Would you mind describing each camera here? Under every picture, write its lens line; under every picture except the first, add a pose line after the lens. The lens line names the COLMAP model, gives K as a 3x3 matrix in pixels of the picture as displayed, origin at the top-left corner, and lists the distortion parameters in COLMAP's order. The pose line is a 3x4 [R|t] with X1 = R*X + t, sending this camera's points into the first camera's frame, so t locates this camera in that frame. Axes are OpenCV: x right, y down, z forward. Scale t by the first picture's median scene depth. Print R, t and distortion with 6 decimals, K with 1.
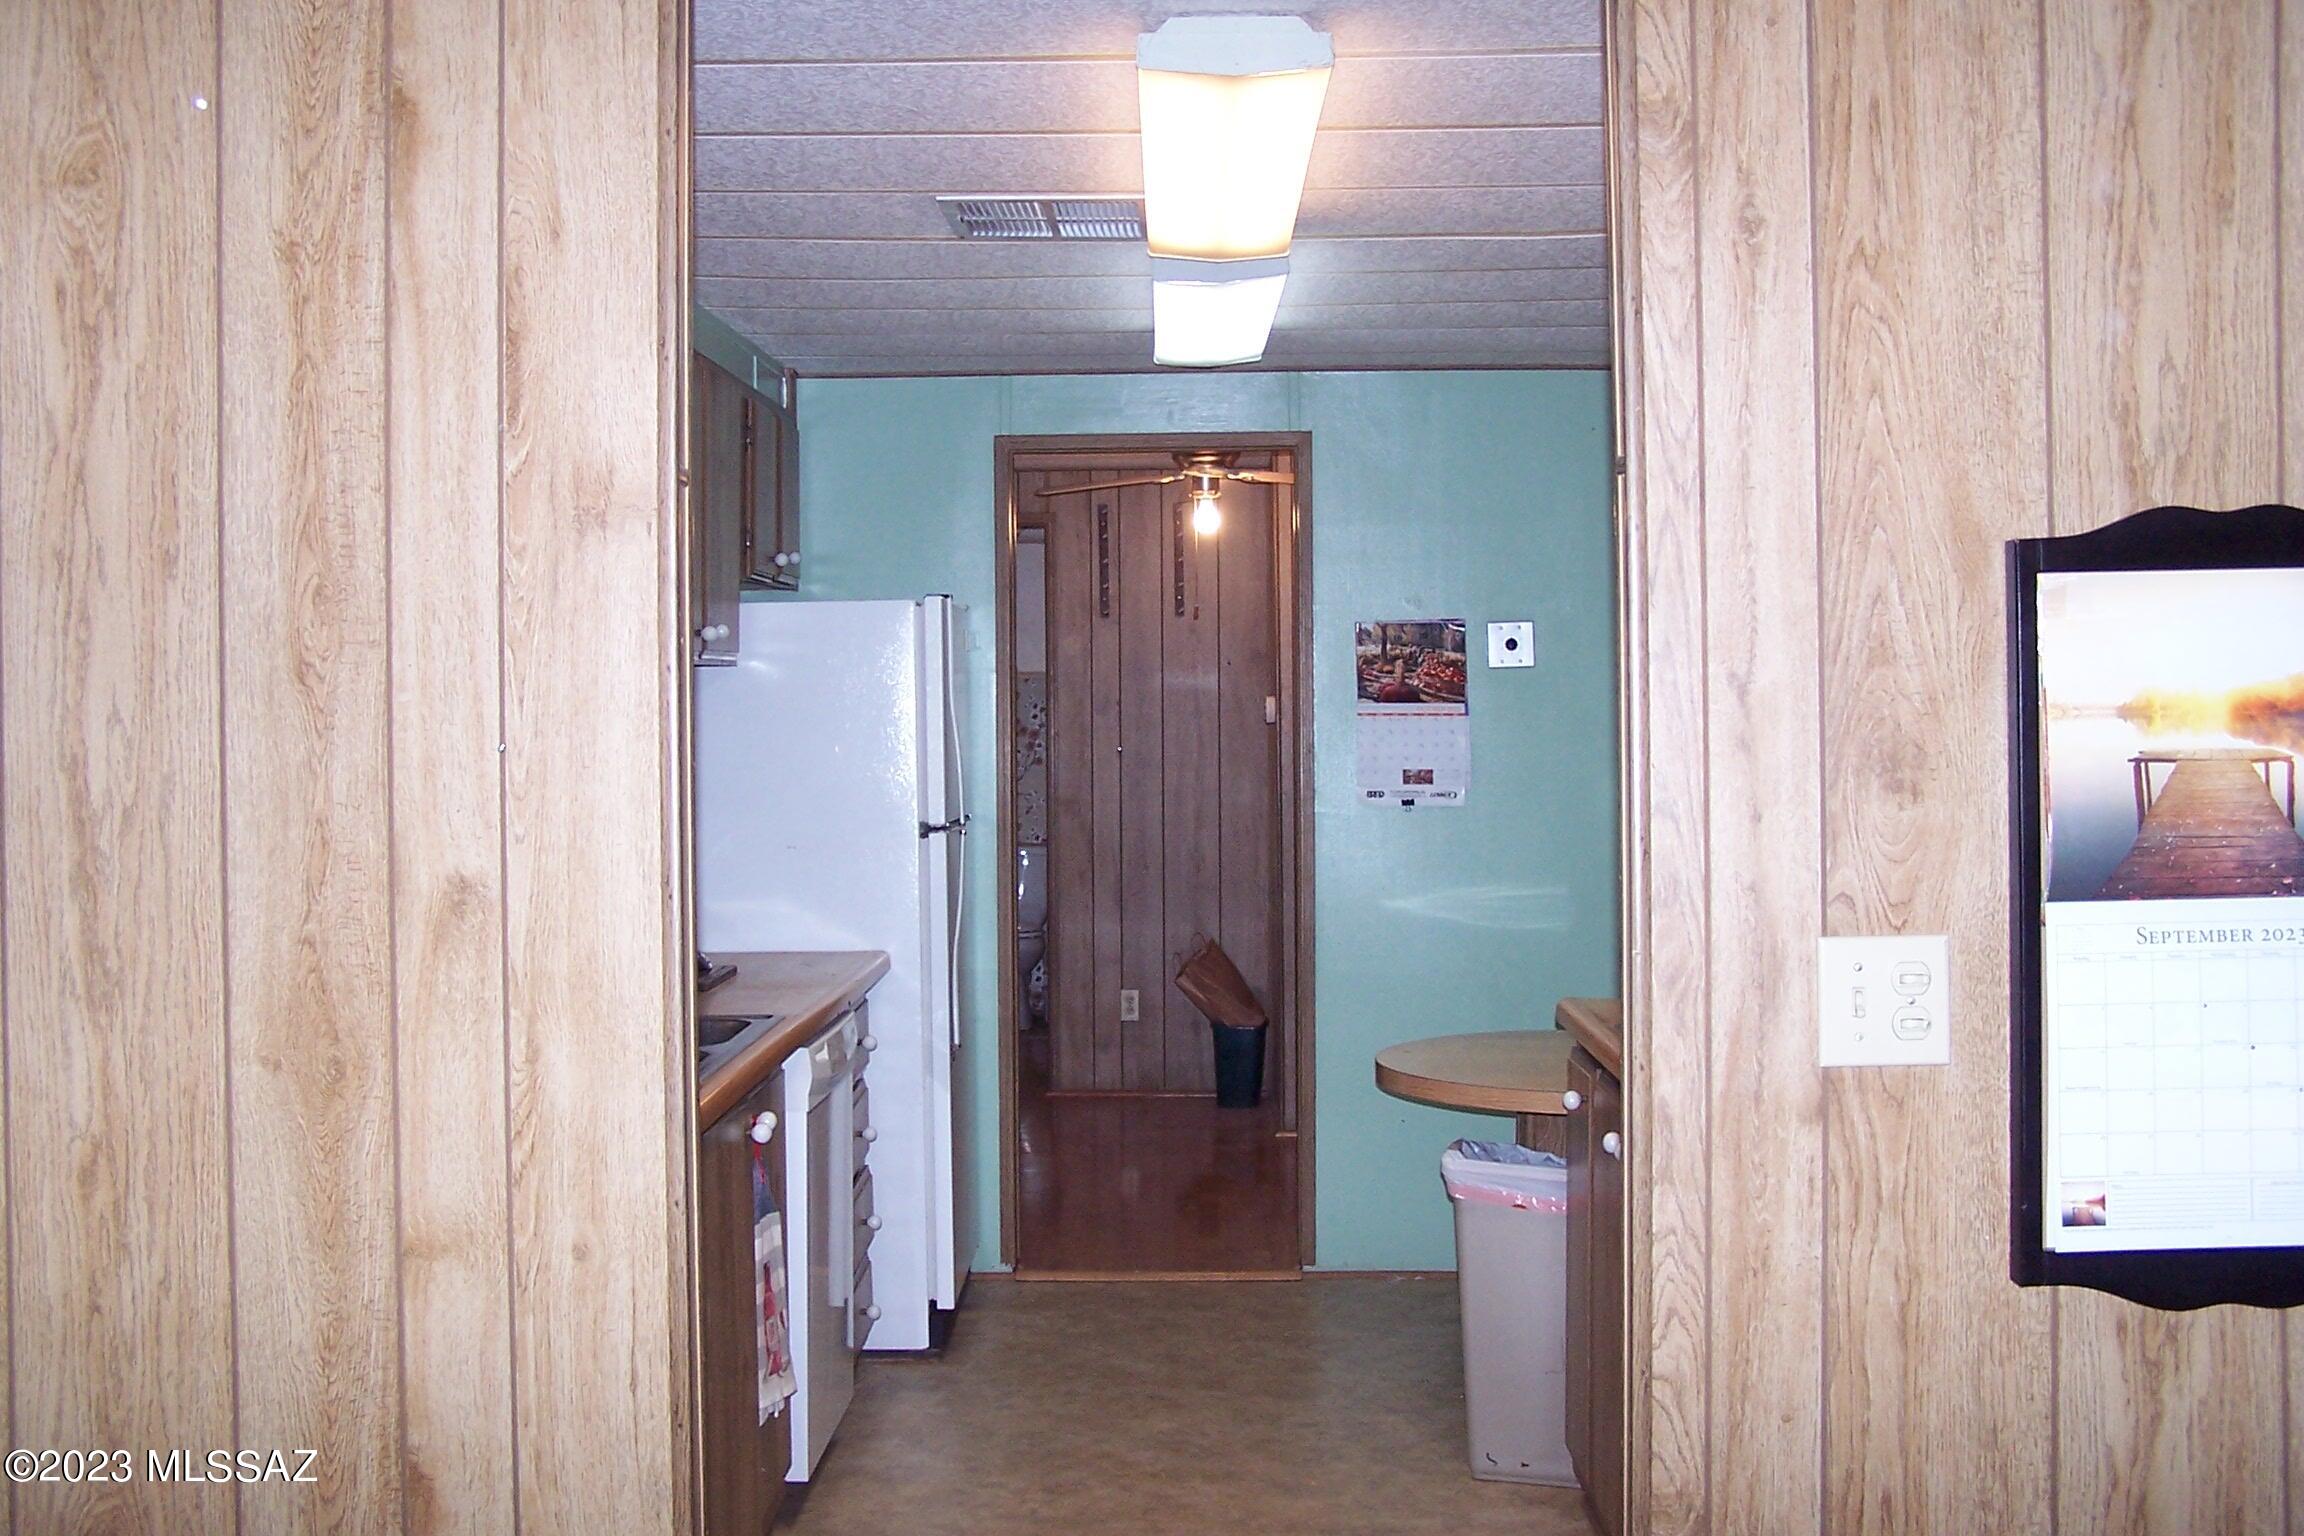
lens RADIAL K [[2582.3, 0, 1152.0], [0, 2582.3, 768.0], [0, 0, 1]] dist [-0.227714, 0.448389]
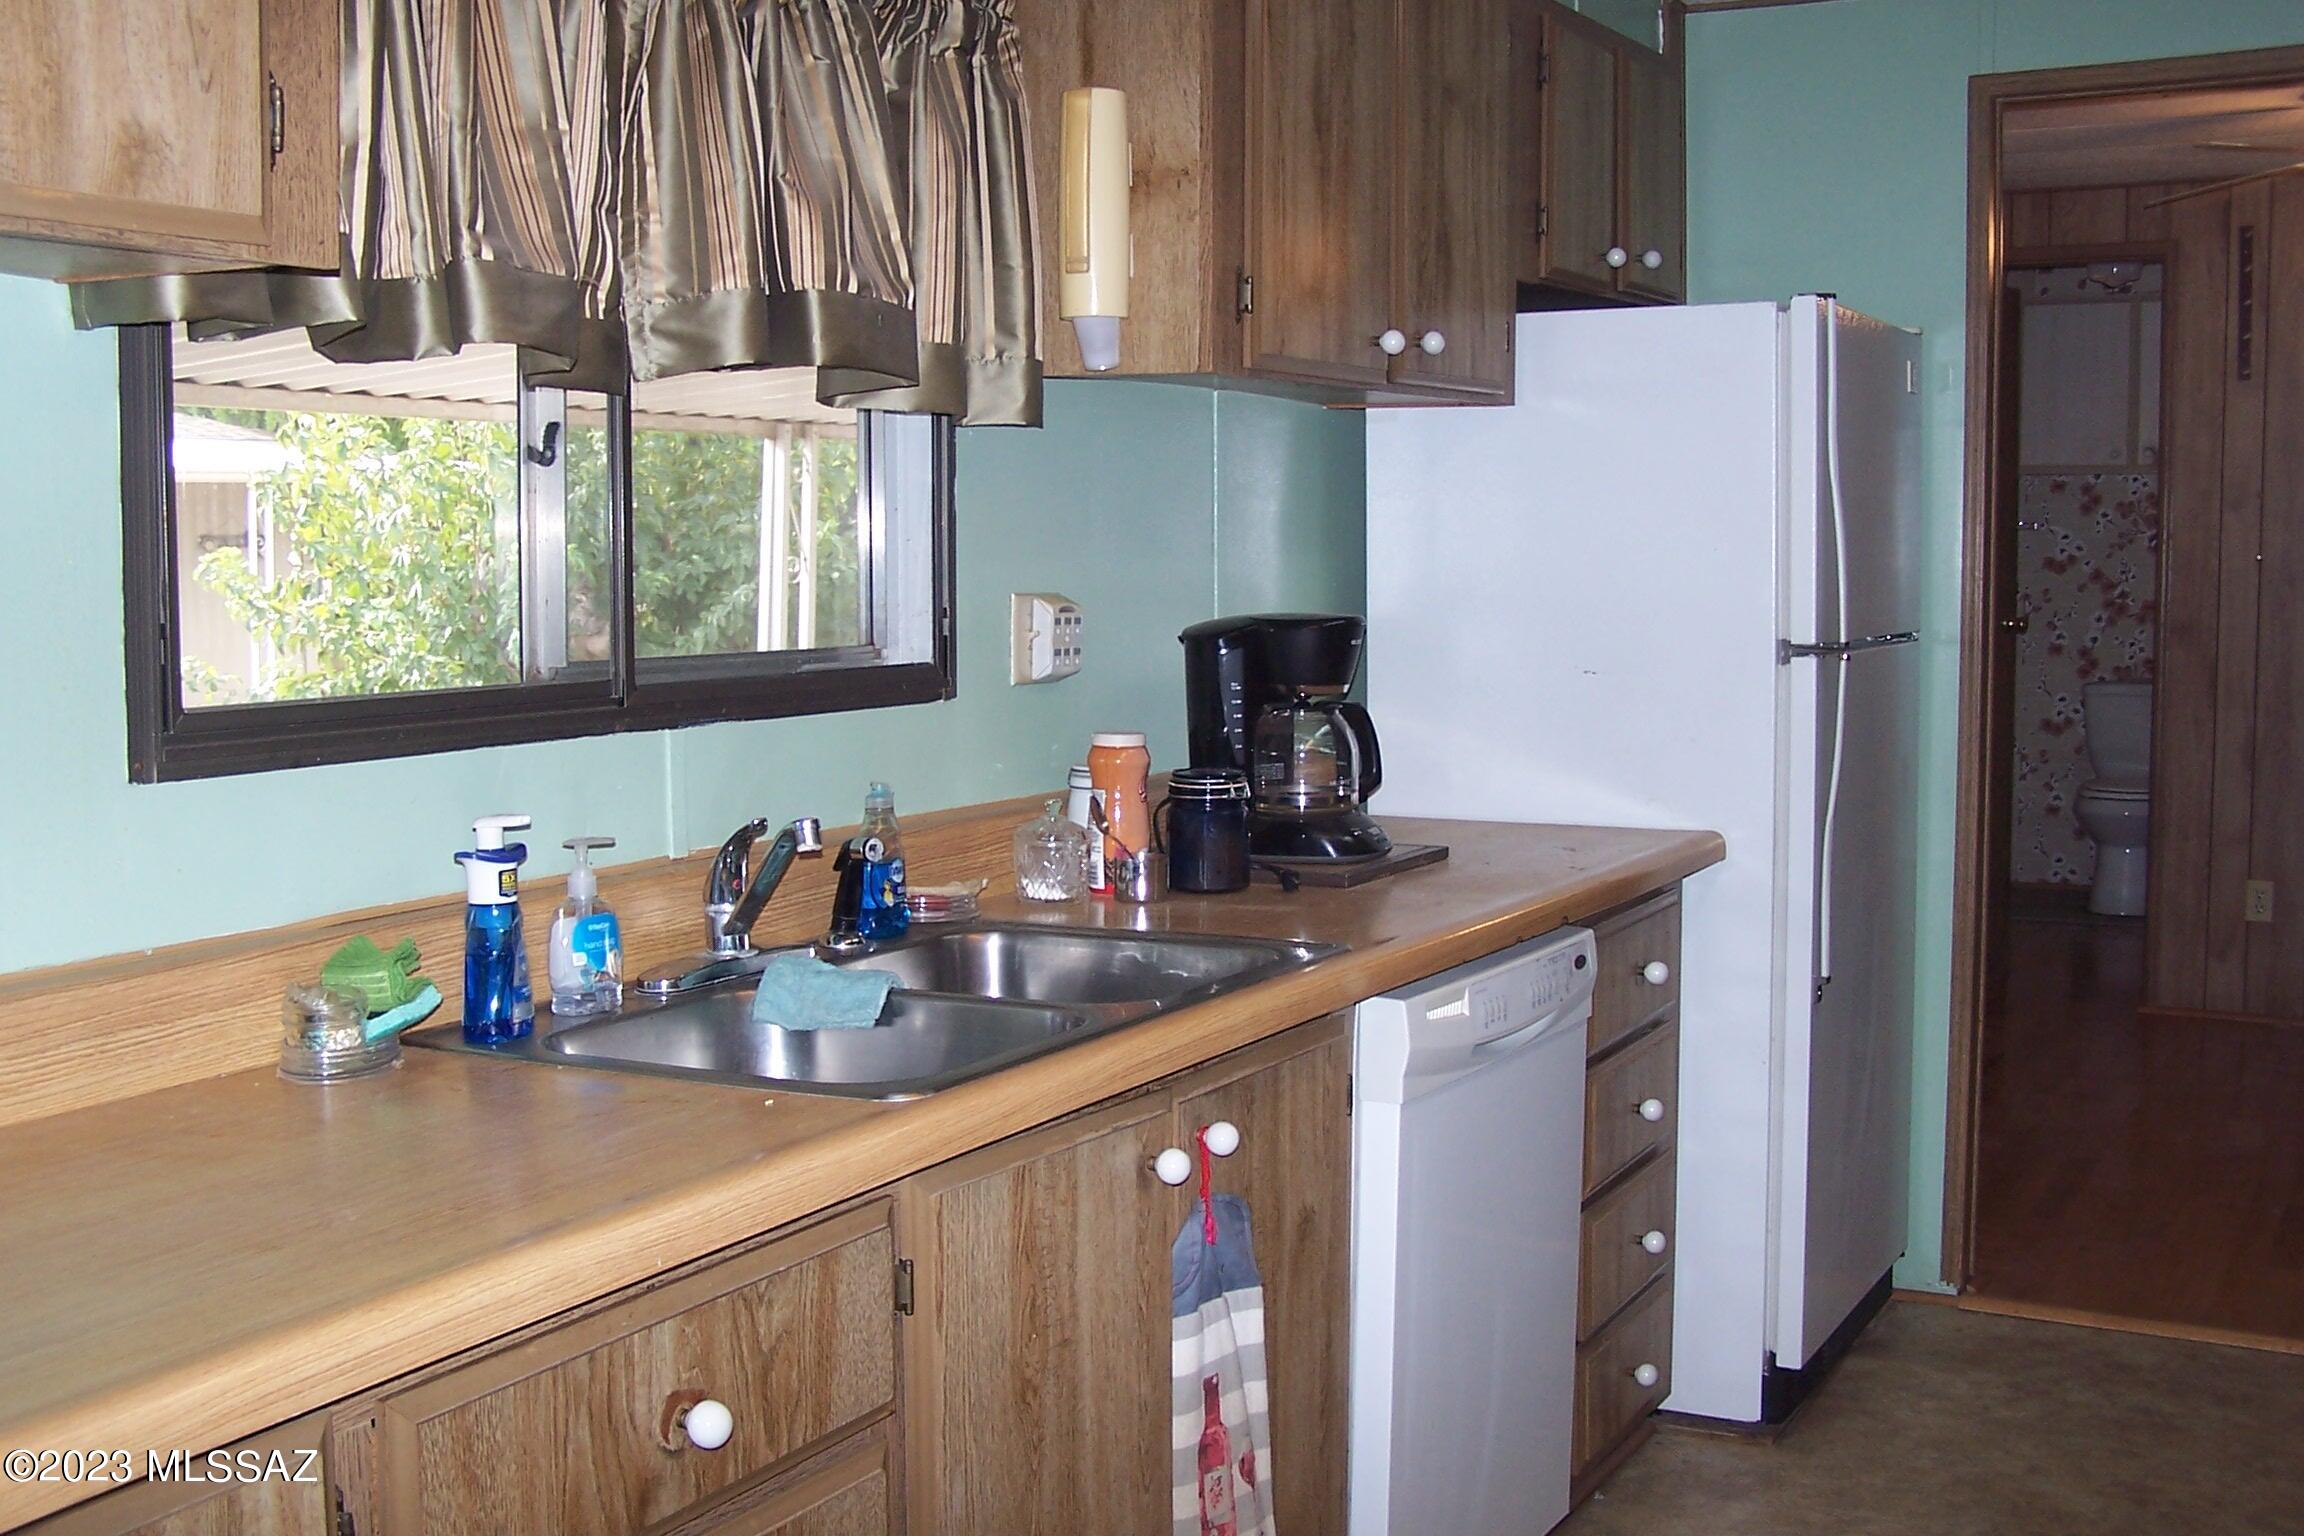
lens RADIAL K [[2582.3, 0, 1152.0], [0, 2582.3, 768.0], [0, 0, 1]] dist [-0.227714, 0.448389]
pose [[0.884420, 0.042825, -0.464723, 0.064700], [-0.011226, 0.997445, 0.070552, 0.008514], [0.466557, -0.057181, 0.882641, 0.305340]]
